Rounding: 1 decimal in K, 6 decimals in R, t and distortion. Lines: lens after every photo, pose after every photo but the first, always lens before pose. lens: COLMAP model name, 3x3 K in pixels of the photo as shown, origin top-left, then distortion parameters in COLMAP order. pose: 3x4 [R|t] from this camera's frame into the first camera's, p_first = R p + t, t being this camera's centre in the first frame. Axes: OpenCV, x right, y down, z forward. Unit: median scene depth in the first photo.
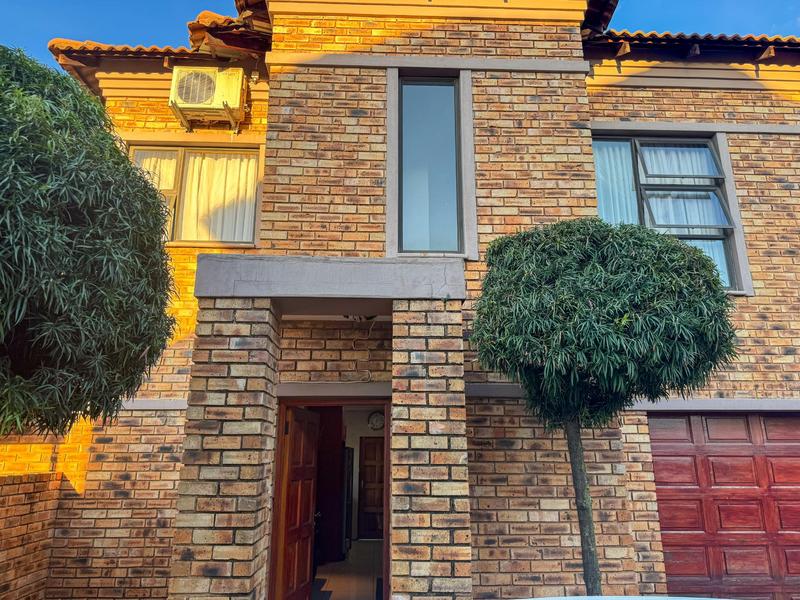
lens RADIAL K [[552.6, 0, 387.6], [0, 552.6, 284.3], [0, 0, 1]] dist [0.065937, -0.066393]
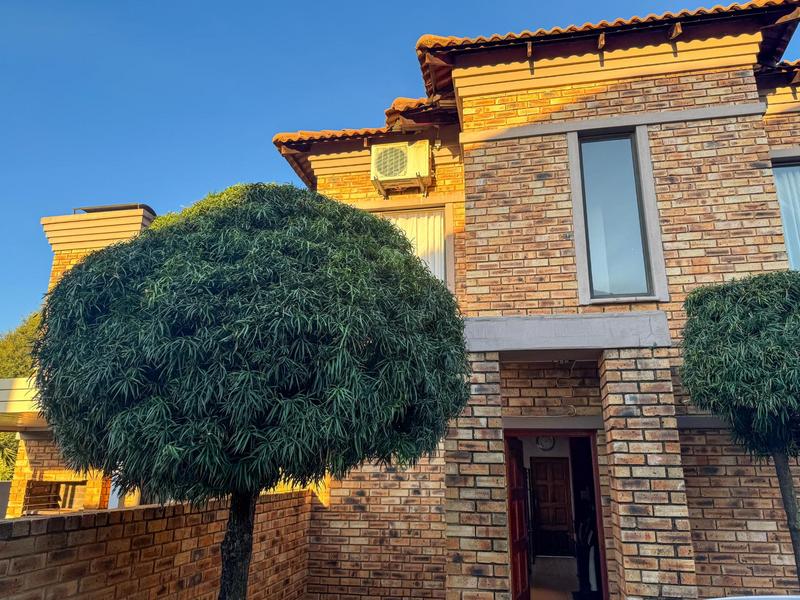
lens RADIAL K [[552.6, 0, 419.6], [0, 552.6, 299.0], [0, 0, 1]] dist [0.065937, -0.066393]
pose [[0.978703, -0.059325, -0.196520, -0.088715], [0.058651, 0.998236, -0.009252, -0.059786], [0.196723, -0.002471, 0.980456, -0.157824]]
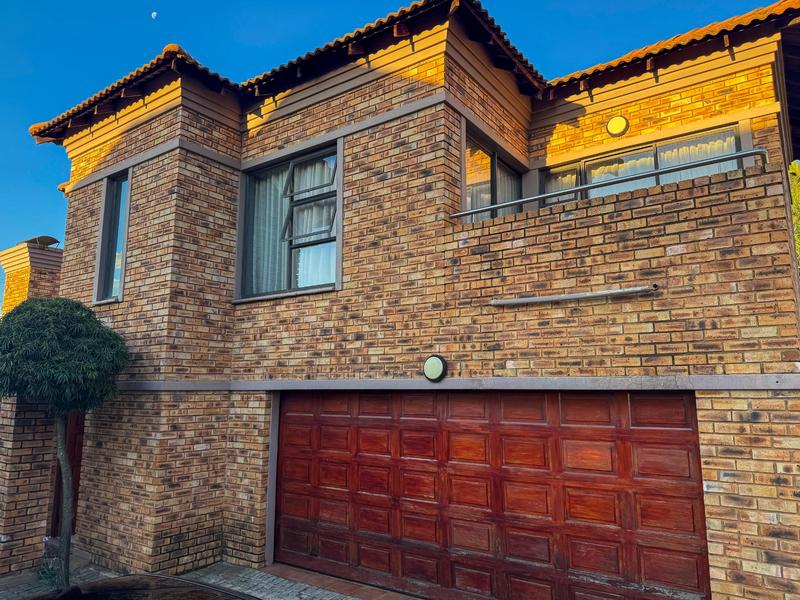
lens RADIAL K [[552.6, 0, 397.1], [0, 552.6, 285.5], [0, 0, 1]] dist [0.065937, -0.066393]
pose [[0.790299, -0.110969, -0.602589, 1.539469], [0.179228, 0.982316, 0.054161, -0.030760], [0.585922, -0.150804, 0.796212, 0.187932]]
